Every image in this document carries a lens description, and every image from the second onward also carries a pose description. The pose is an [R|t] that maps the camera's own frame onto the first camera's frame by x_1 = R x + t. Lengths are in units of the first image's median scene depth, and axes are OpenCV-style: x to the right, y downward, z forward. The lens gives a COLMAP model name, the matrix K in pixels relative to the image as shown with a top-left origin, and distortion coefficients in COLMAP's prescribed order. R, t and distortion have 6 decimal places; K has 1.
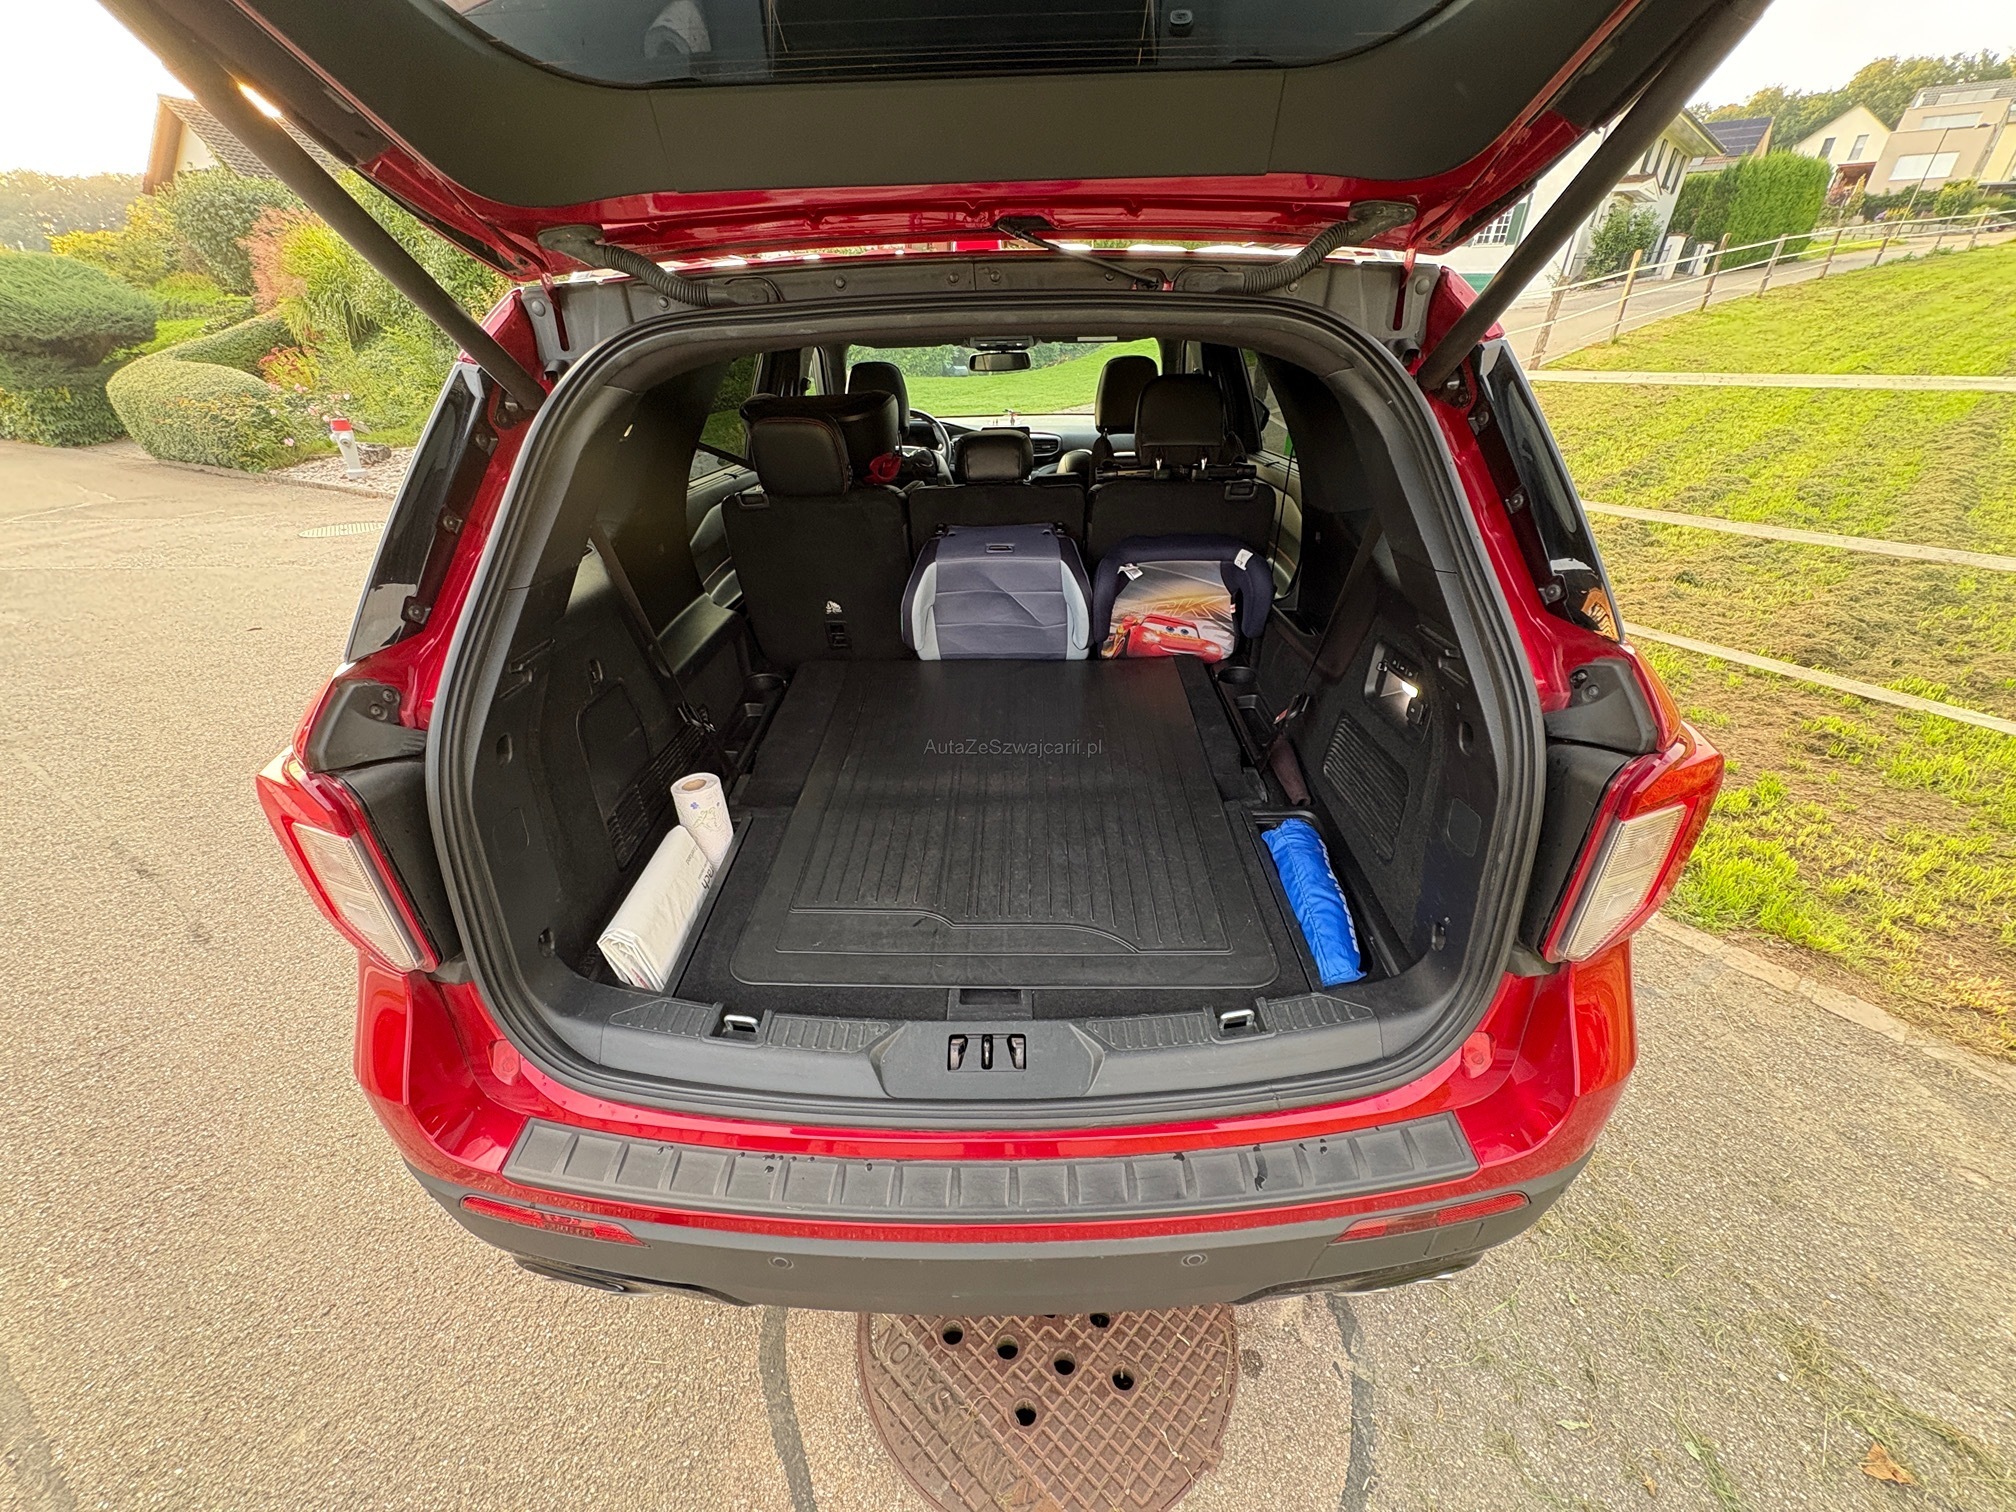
lens RADIAL K [[805.5, 0, 1007.6], [0, 805.5, 752.5], [0, 0, 1]] dist [-0.001805, 0.000614]
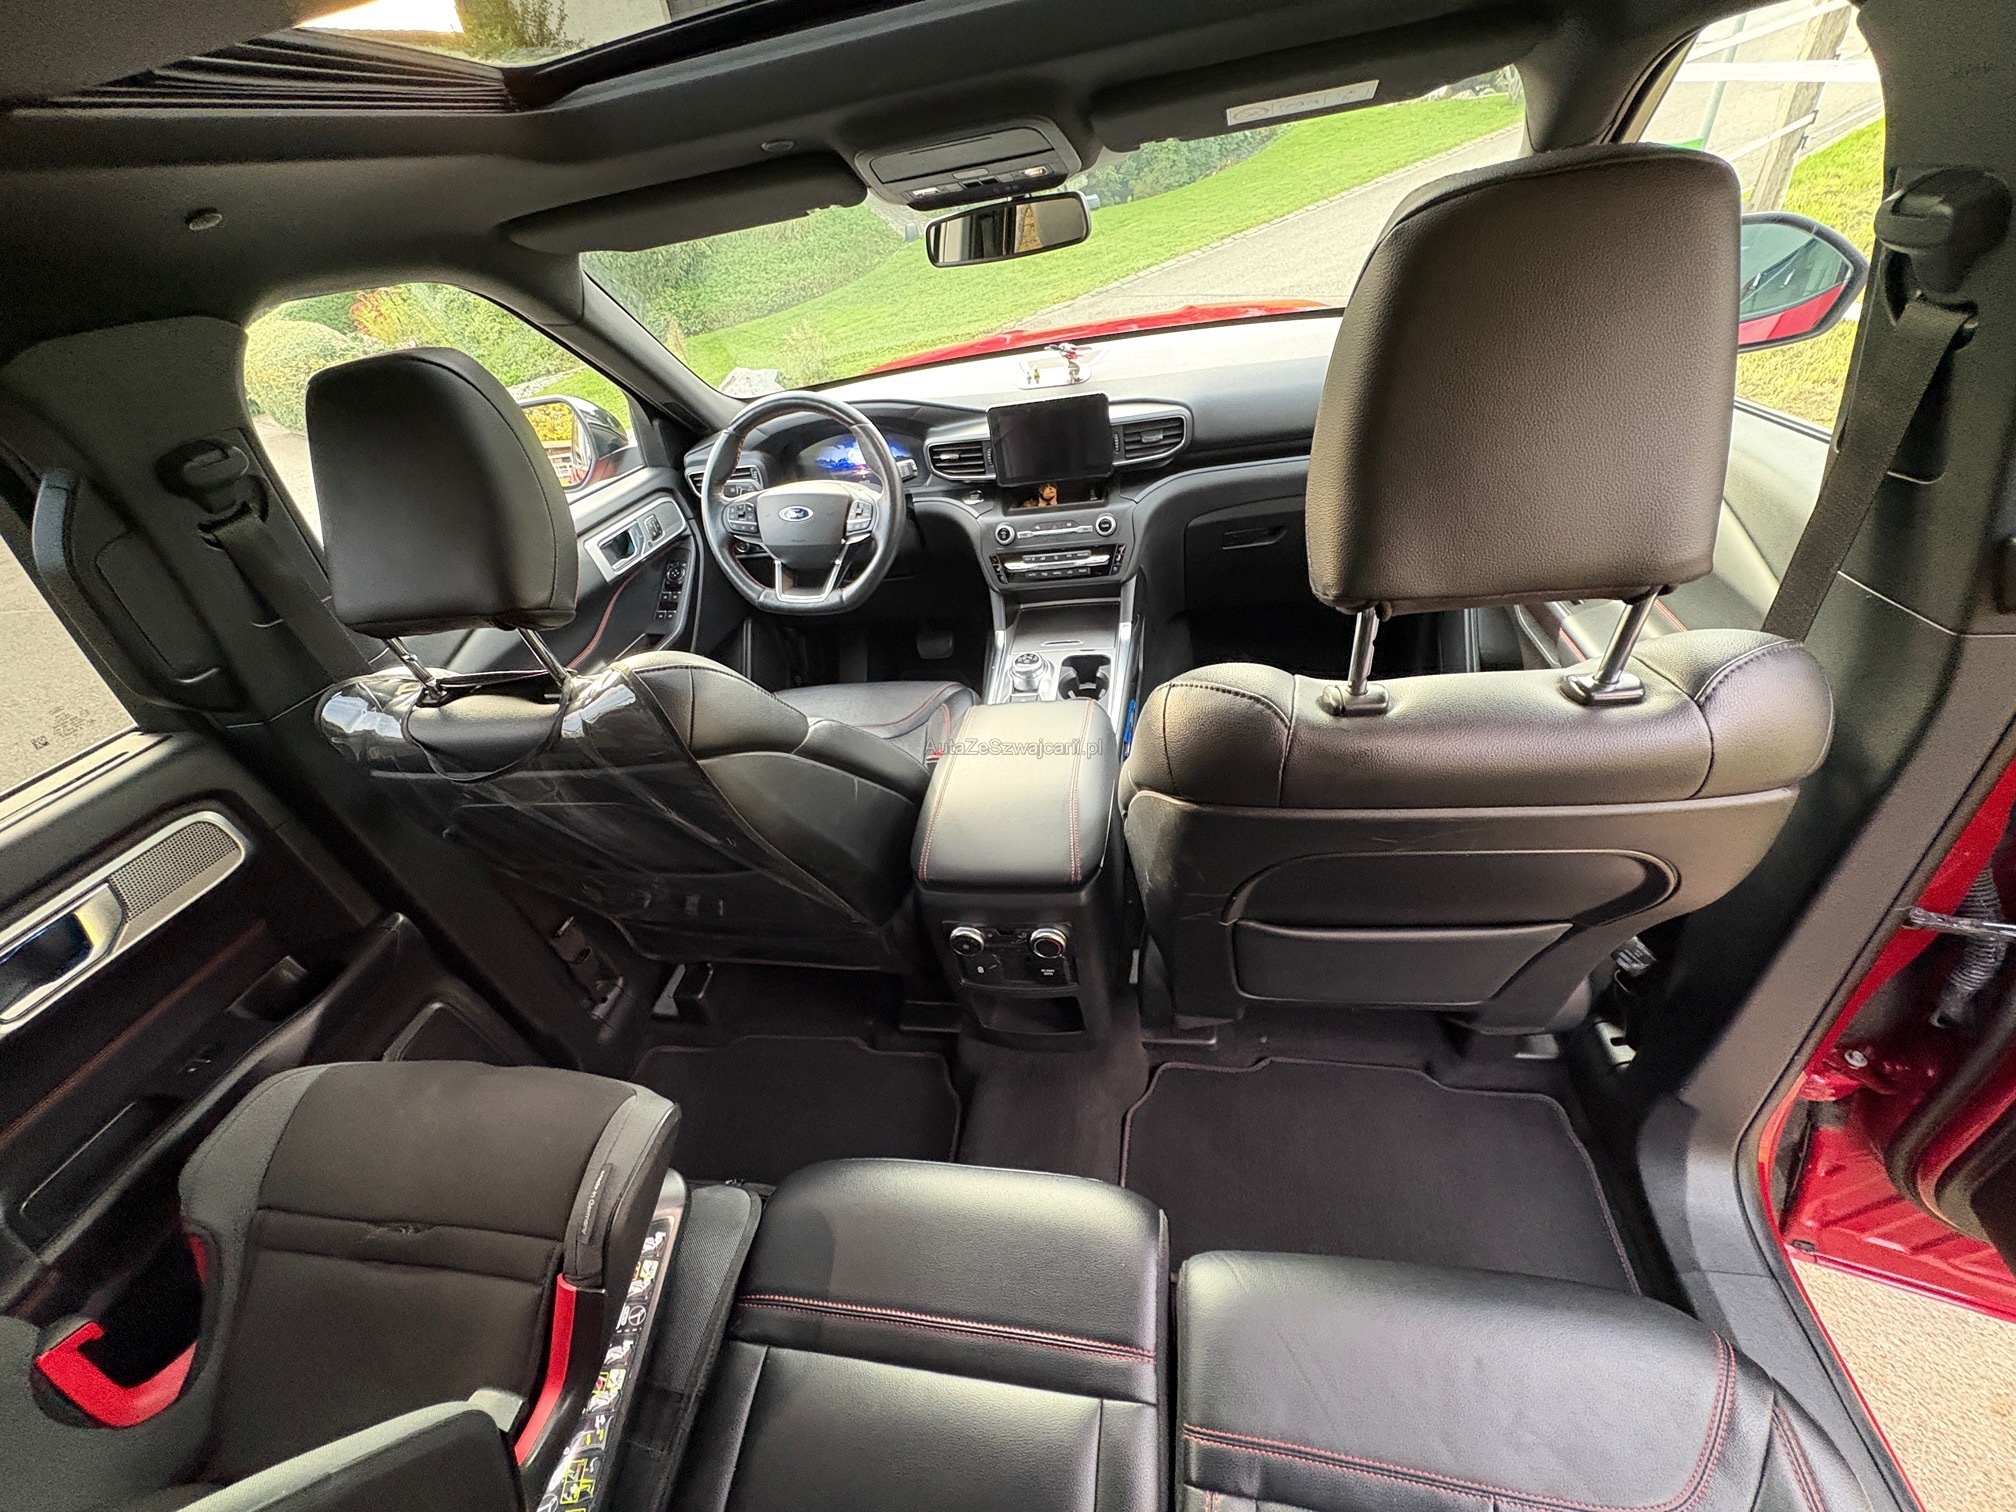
lens RADIAL K [[805.5, 0, 1004.9], [0, 805.5, 762.5], [0, 0, 1]] dist [-0.001805, 0.000614]
pose [[0.978865, -0.017918, -0.203720, 0.142883], [0.051522, 0.985630, 0.160867, -0.747555], [0.197911, -0.167963, 0.965722, 1.482002]]
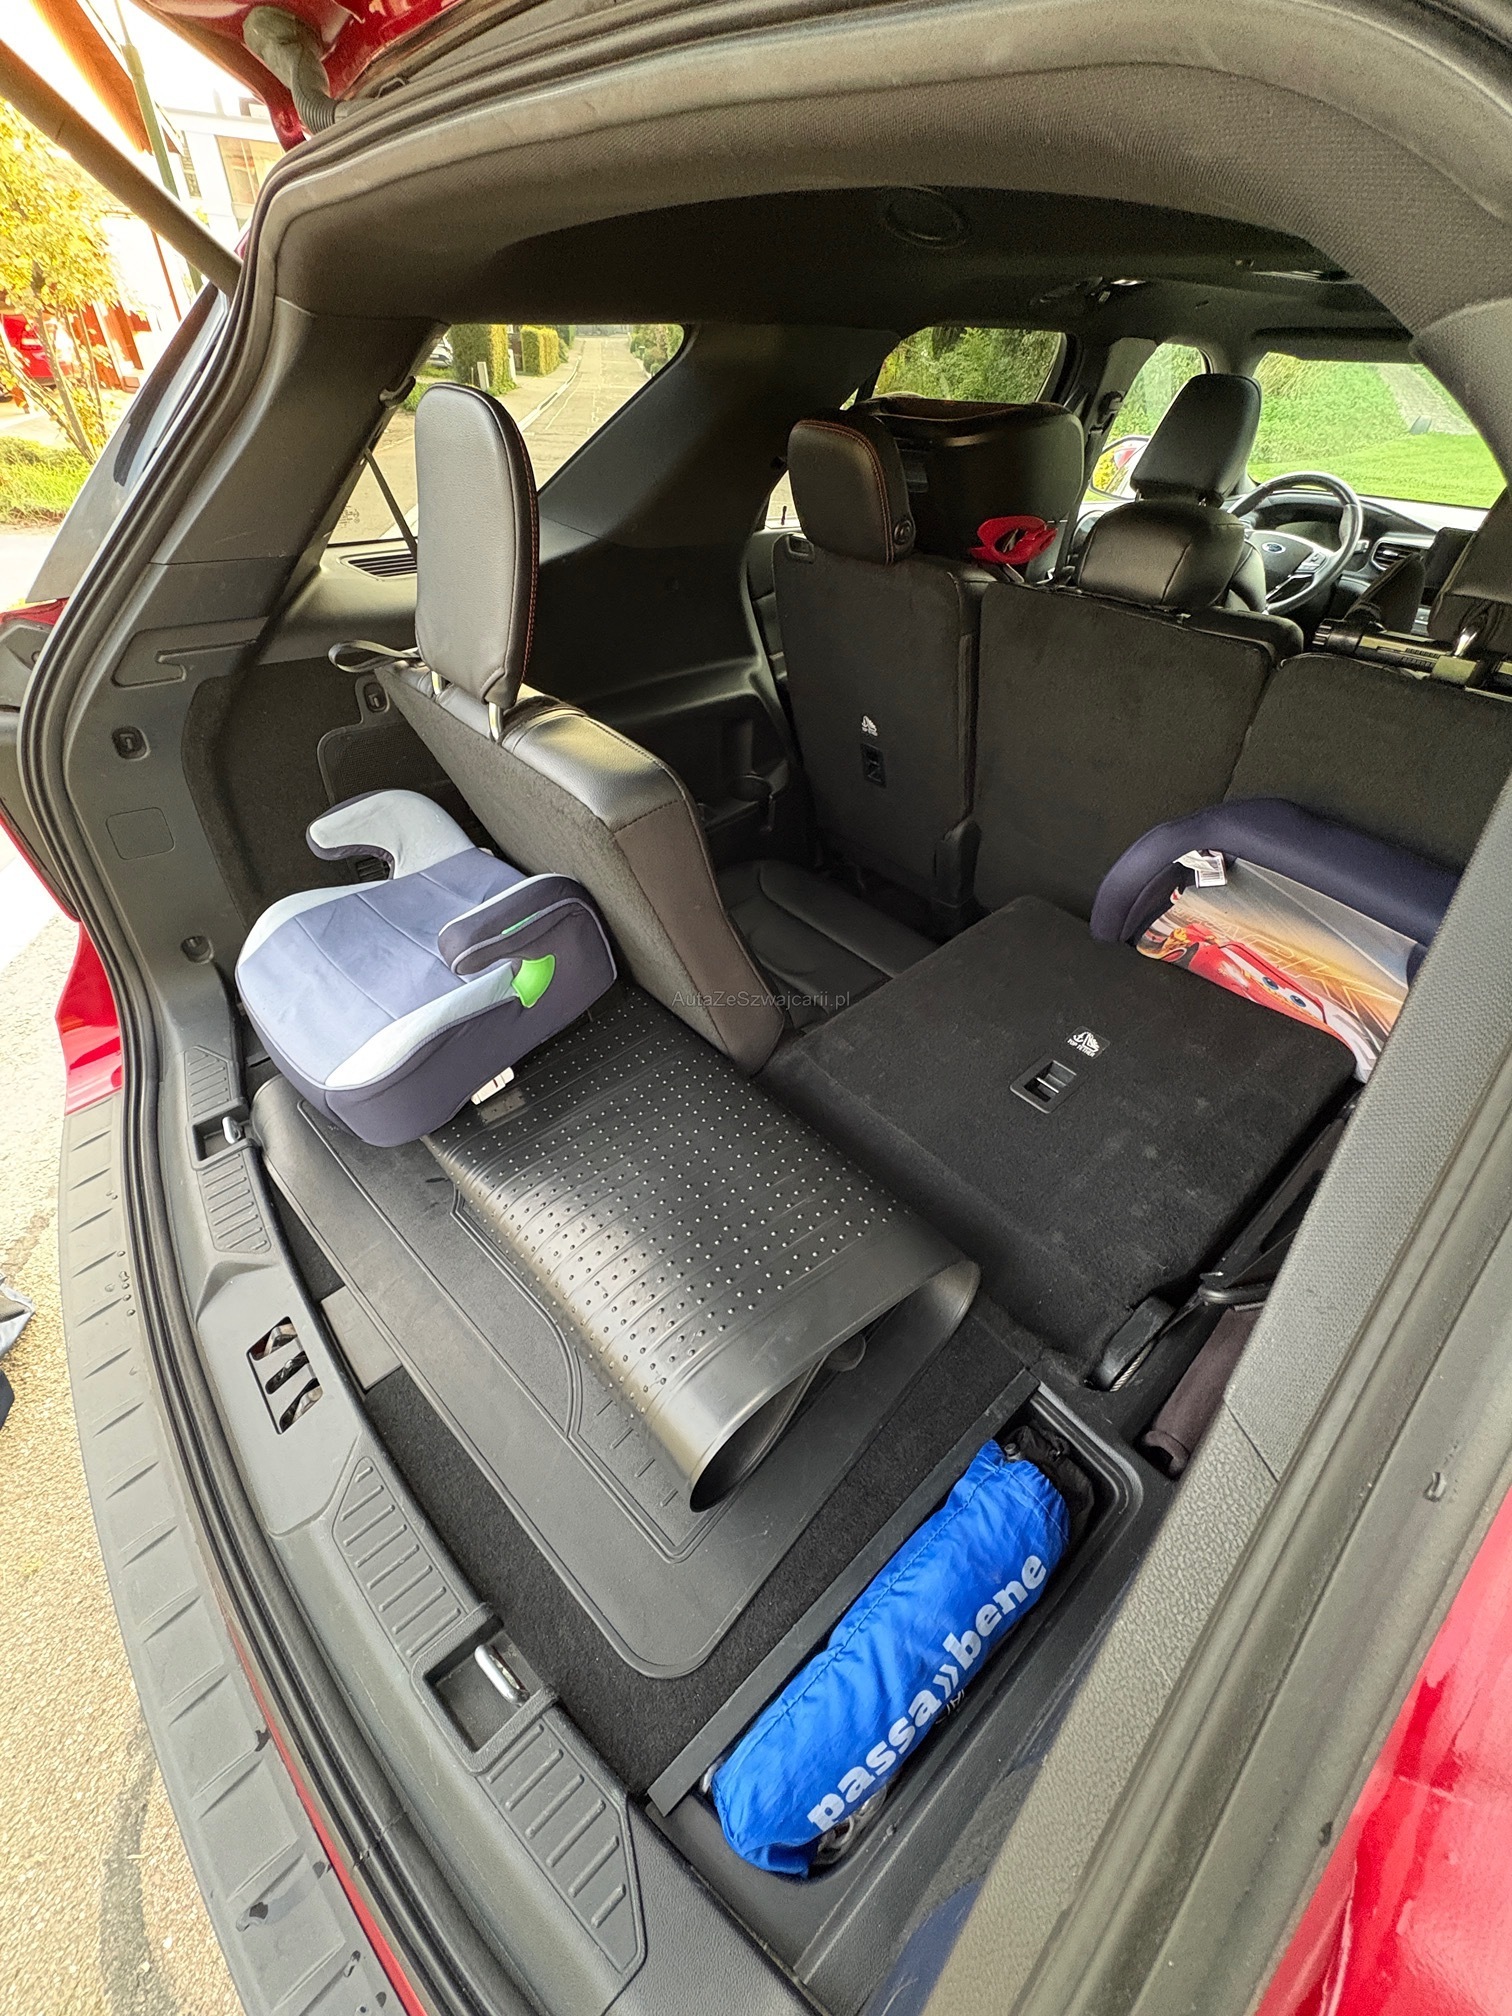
lens RADIAL K [[805.5, 0, 754.9], [0, 805.5, 1002.4], [0, 0, 1]] dist [-0.001805, 0.000614]
pose [[0.660369, 0.509906, -0.551279, 0.361577], [-0.392513, 0.860229, 0.325484, -0.235063], [0.640193, 0.001445, 0.768213, 0.537595]]
